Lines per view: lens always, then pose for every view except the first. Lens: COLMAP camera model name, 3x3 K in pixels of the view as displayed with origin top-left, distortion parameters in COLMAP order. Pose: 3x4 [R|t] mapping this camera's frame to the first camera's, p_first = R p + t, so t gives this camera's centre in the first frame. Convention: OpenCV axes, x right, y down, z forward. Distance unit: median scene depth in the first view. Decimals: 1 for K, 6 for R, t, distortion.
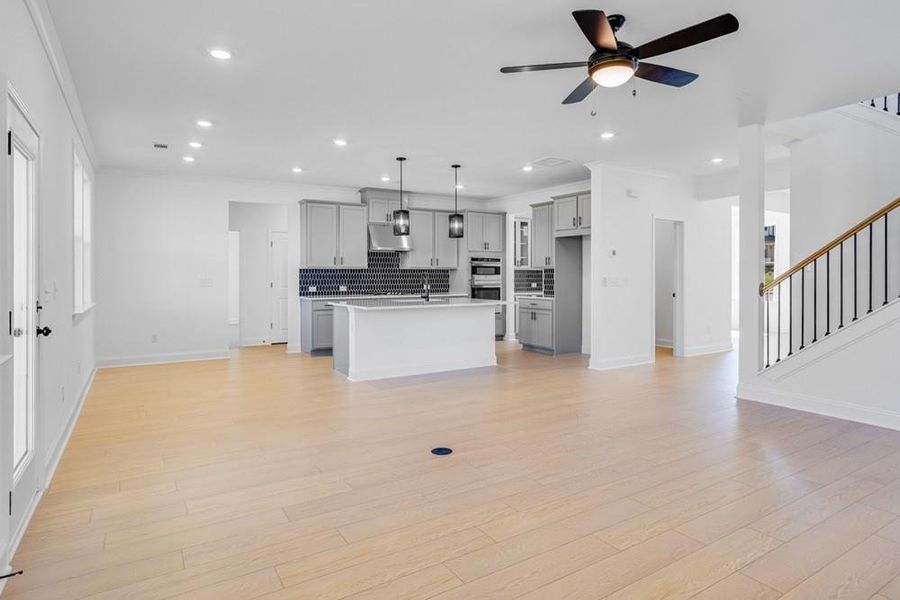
lens RADIAL K [[513.7, 0, 453.3], [0, 513.7, 277.2], [0, 0, 1]] dist [-0.000423, 0.000177]
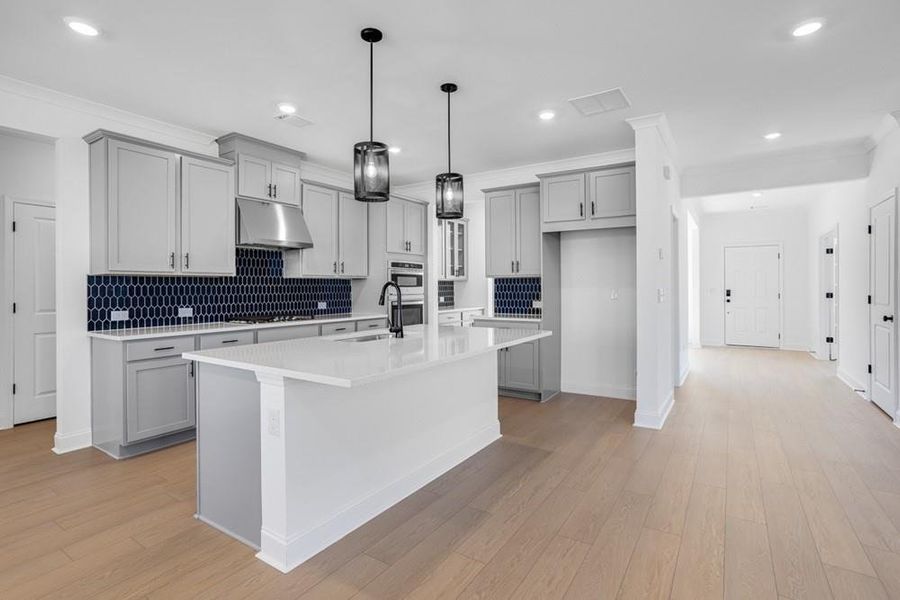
lens RADIAL K [[442.8, 0, 446.2], [0, 442.8, 289.3], [0, 0, 1]] dist [-0.000230, 0.000559]
pose [[0.913774, -0.004238, 0.406200, -0.151495], [0.004200, 0.999991, 0.000984, -0.001578], [-0.406200, 0.000807, 0.913784, 0.454696]]
